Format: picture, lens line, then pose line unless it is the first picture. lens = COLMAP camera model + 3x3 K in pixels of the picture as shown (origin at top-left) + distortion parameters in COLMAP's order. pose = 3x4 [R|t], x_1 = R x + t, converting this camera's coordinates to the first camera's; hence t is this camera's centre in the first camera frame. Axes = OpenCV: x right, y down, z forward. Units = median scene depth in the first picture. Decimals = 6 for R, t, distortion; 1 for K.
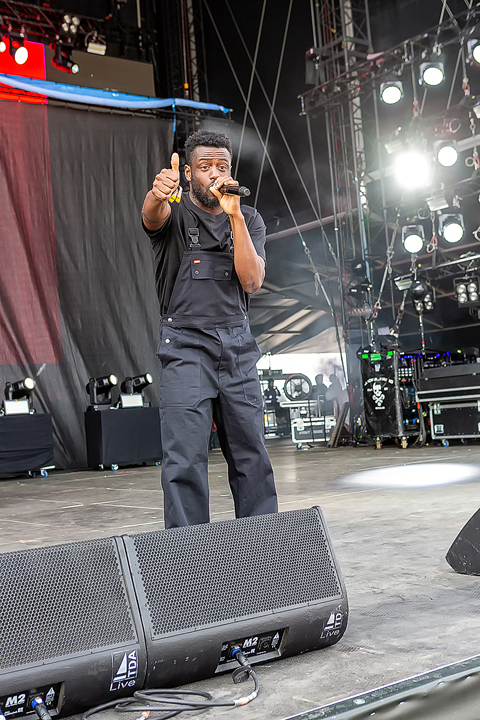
lens RADIAL K [[932.4, 0, 239.3], [0, 932.4, 360.9], [0, 0, 1]] dist [-0.017439, 0.000000]
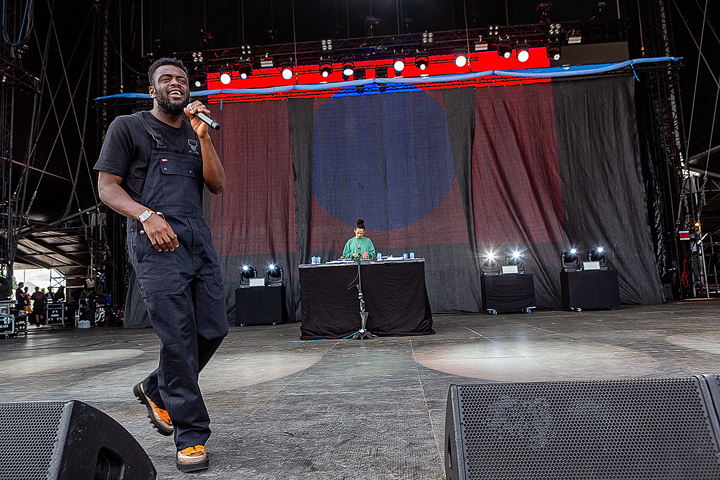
lens RADIAL K [[504.7, 0, 362.0], [0, 504.7, 242.4], [0, 0, 1]] dist [-0.005205, 0.003491]
pose [[0.775691, -0.027517, -0.630513, 0.096408], [0.027928, 0.999567, -0.009265, 0.001946], [0.630495, -0.010422, 0.776123, 0.117554]]
